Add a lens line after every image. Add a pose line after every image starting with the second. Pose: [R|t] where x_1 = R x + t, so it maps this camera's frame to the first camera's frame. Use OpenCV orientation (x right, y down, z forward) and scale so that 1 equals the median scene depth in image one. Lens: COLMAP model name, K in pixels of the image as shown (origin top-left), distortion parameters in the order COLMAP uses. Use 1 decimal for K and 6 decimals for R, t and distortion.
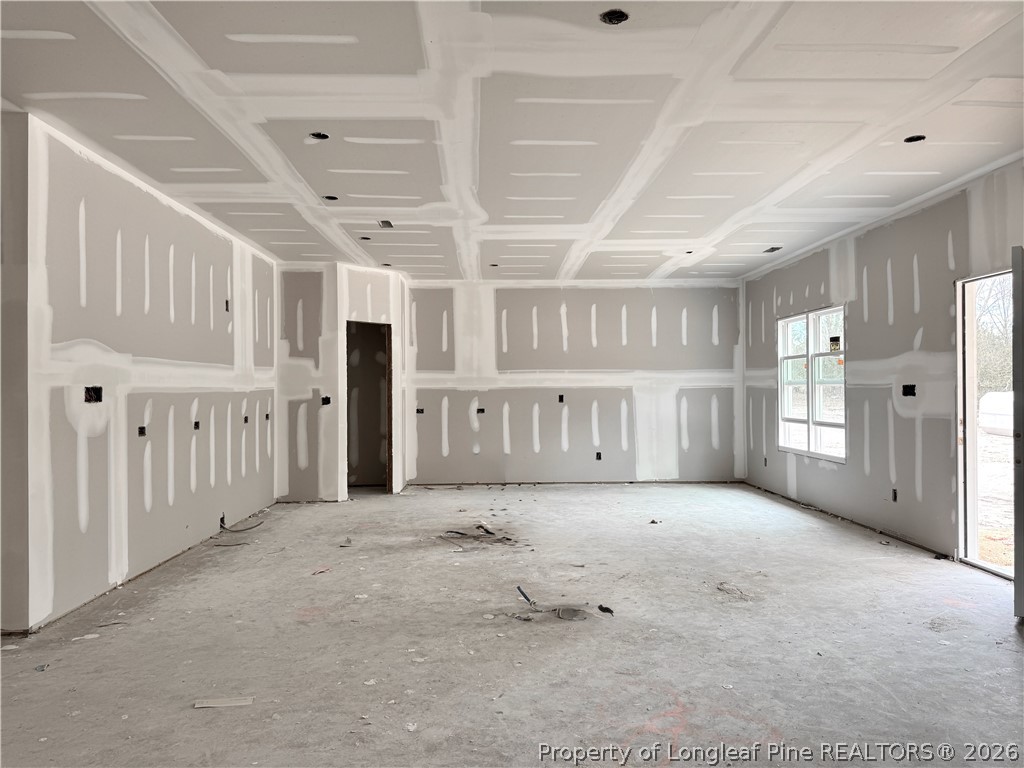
lens RADIAL K [[718.7, 0, 514.7], [0, 718.7, 381.6], [0, 0, 1]] dist [-0.010053, -0.003427]
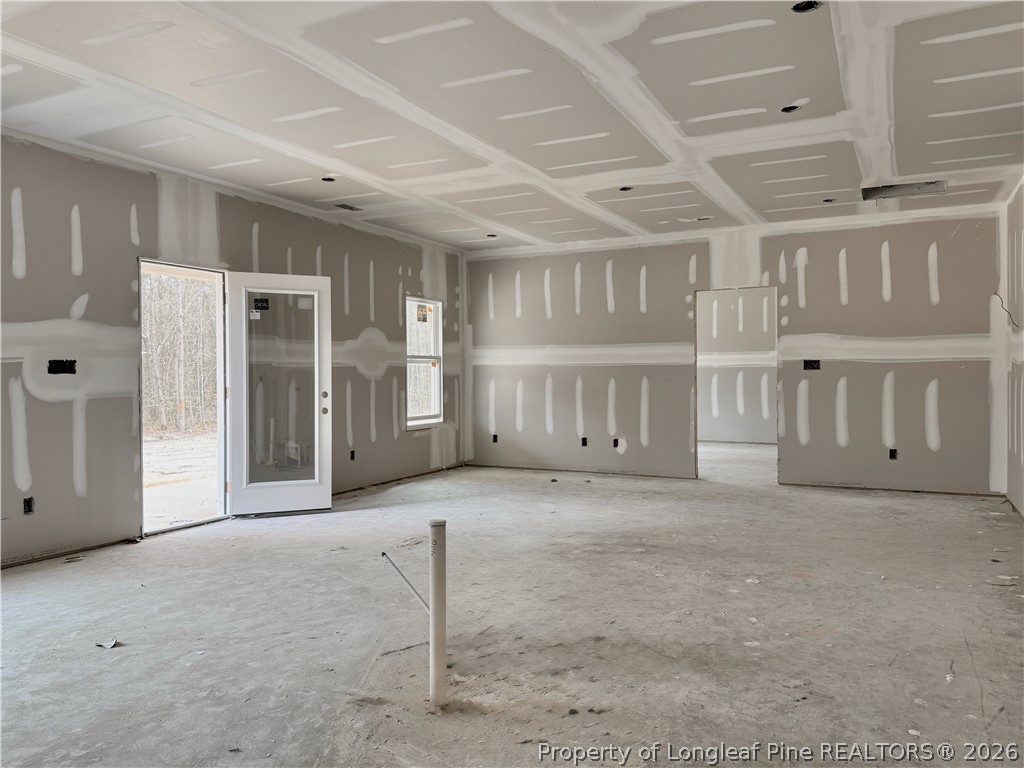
lens RADIAL K [[776.4, 0, 515.0], [0, 776.4, 385.8], [0, 0, 1]] dist [0.004079, -0.004989]
pose [[-0.879597, 0.006539, 0.475674, -0.383219], [0.004896, 0.999977, -0.004693, 0.048549], [-0.475694, -0.001799, -0.879609, 1.839567]]
